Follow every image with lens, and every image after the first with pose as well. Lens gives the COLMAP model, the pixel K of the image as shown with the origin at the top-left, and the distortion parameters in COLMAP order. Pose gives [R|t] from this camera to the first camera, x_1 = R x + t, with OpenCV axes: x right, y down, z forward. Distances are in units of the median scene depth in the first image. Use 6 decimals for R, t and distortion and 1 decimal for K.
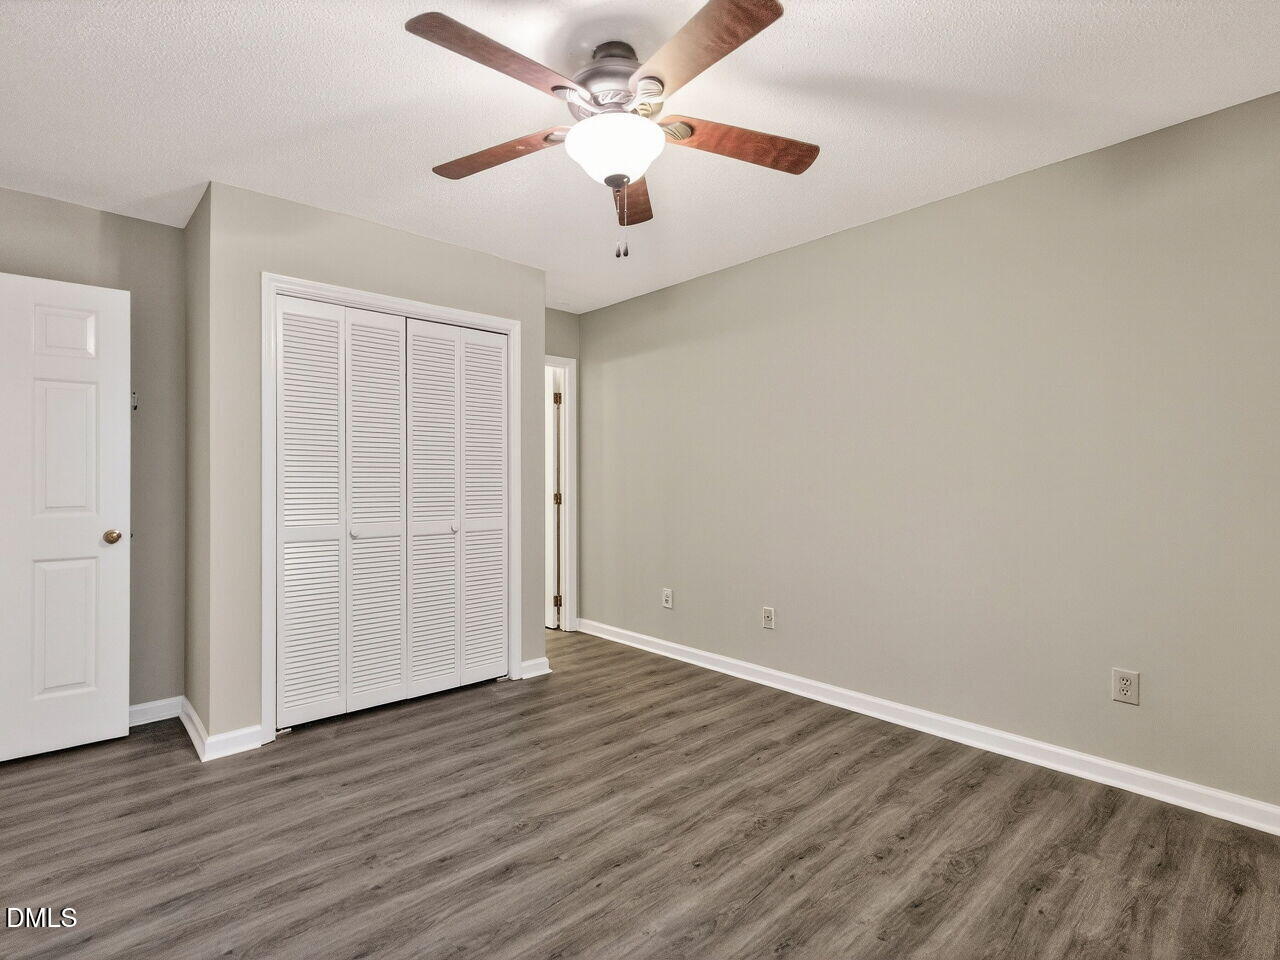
lens RADIAL K [[651.3, 0, 646.1], [0, 651.3, 475.0], [0, 0, 1]] dist [0.009002, -0.001494]
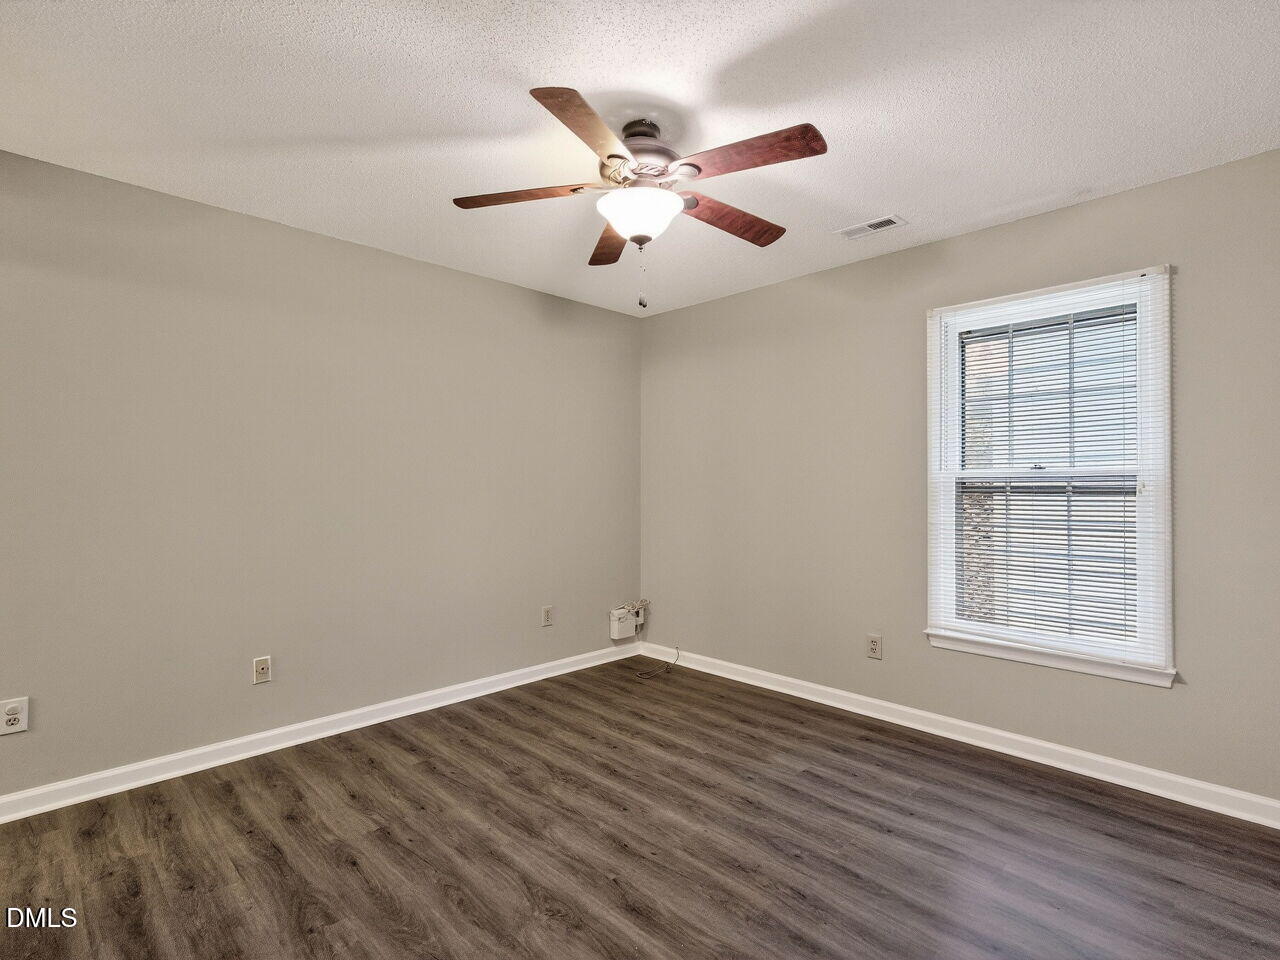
lens RADIAL K [[651.3, 0, 639.1], [0, 651.3, 485.2], [0, 0, 1]] dist [0.009002, -0.001494]
pose [[-0.043663, -0.002763, 0.999042, -1.005594], [-0.001309, 0.999995, 0.002708, -0.018781], [-0.999045, -0.001189, -0.043666, 0.891109]]
